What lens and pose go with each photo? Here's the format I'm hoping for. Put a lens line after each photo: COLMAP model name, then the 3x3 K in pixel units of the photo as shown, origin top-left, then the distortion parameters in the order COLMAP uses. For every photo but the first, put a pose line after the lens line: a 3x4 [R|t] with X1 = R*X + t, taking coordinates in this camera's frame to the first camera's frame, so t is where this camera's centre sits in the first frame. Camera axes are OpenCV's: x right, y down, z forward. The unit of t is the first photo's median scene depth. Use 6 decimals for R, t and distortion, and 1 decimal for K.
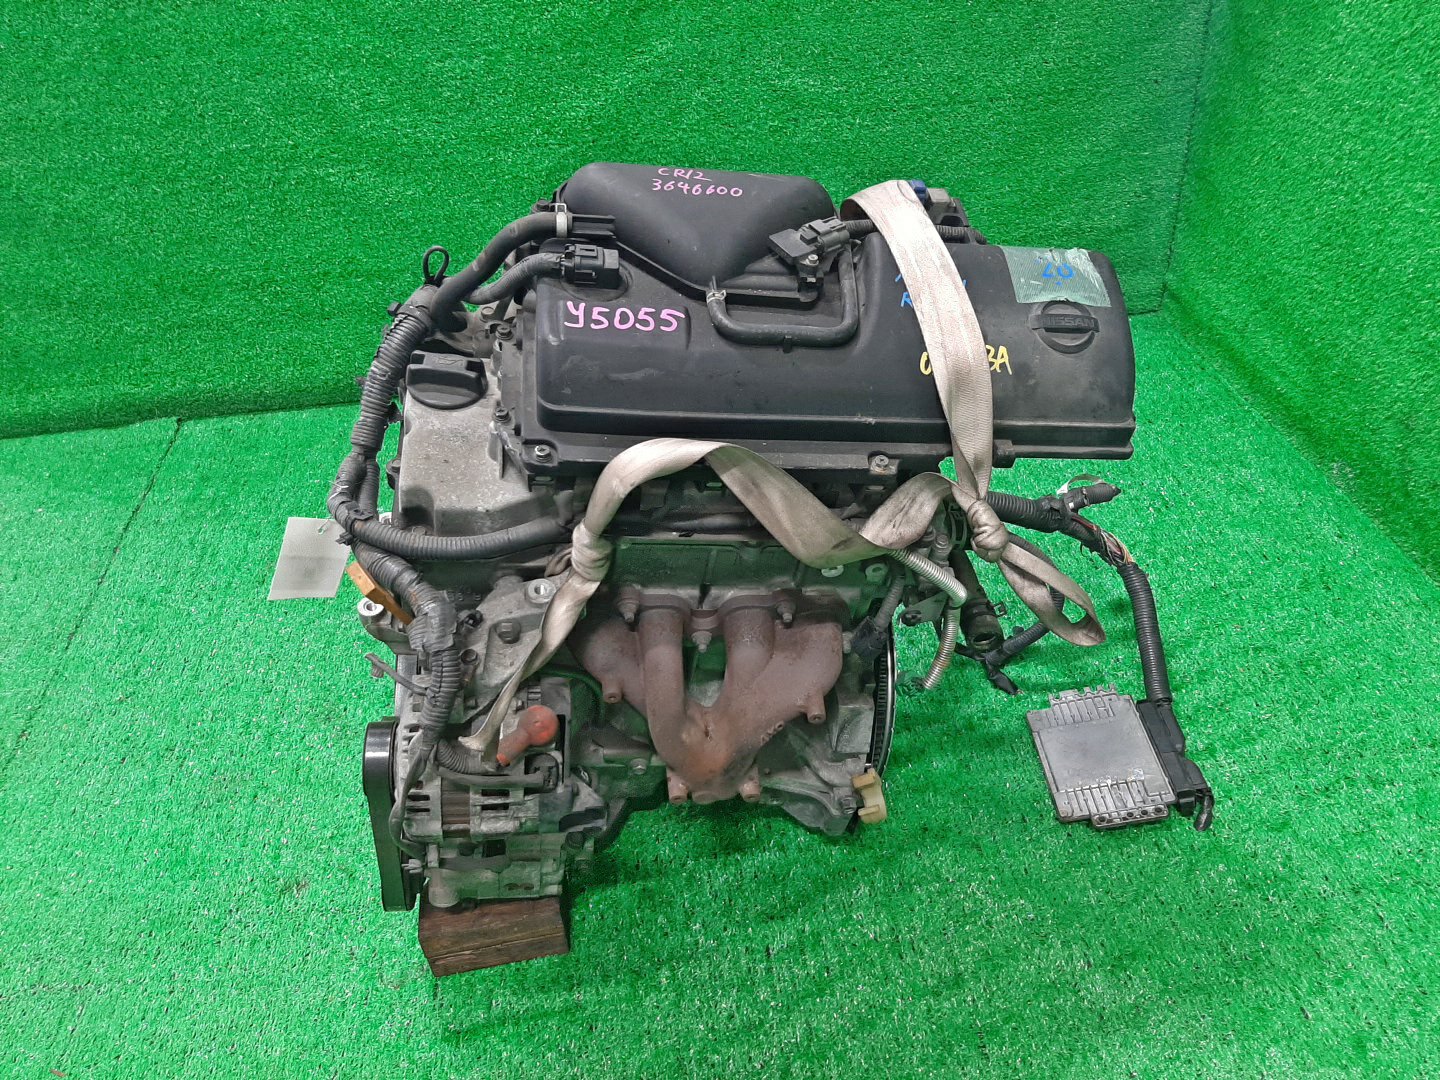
lens RADIAL K [[1111.0, 0, 722.9], [0, 1111.0, 544.8], [0, 0, 1]] dist [0.037236, -0.066603]
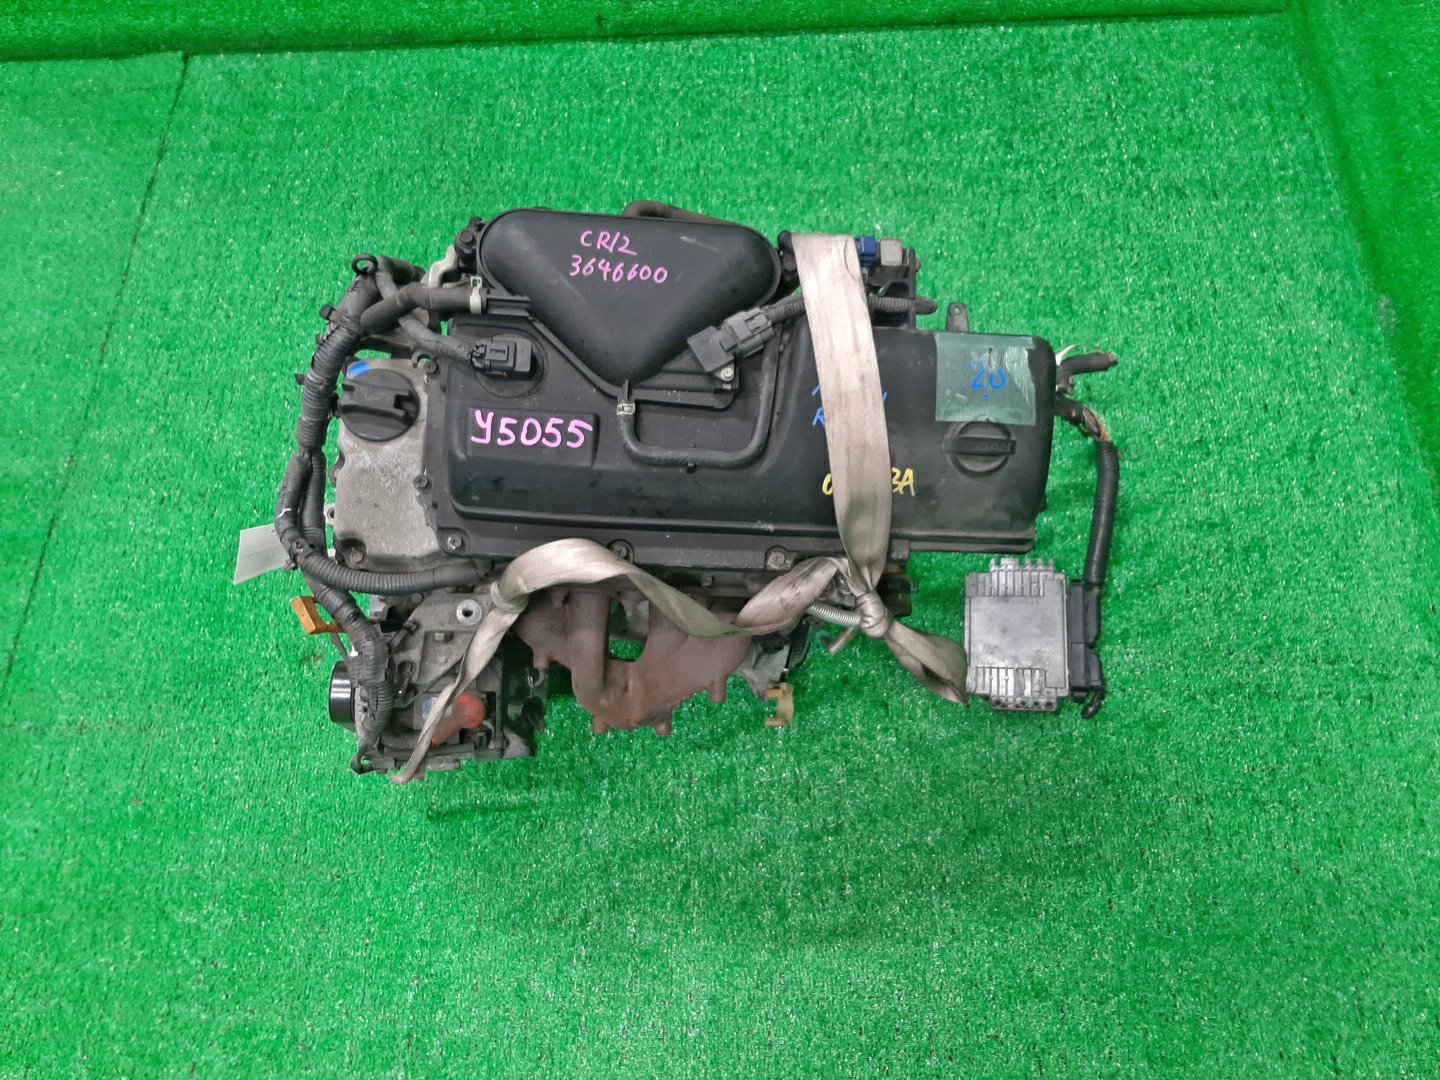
lens RADIAL K [[1111.0, 0, 723.5], [0, 1111.0, 542.2], [0, 0, 1]] dist [0.037236, -0.066603]
pose [[0.992490, 0.113089, -0.046642, 0.136231], [-0.078962, 0.883454, 0.461816, -0.561414], [0.093432, -0.454665, 0.885749, 0.063352]]
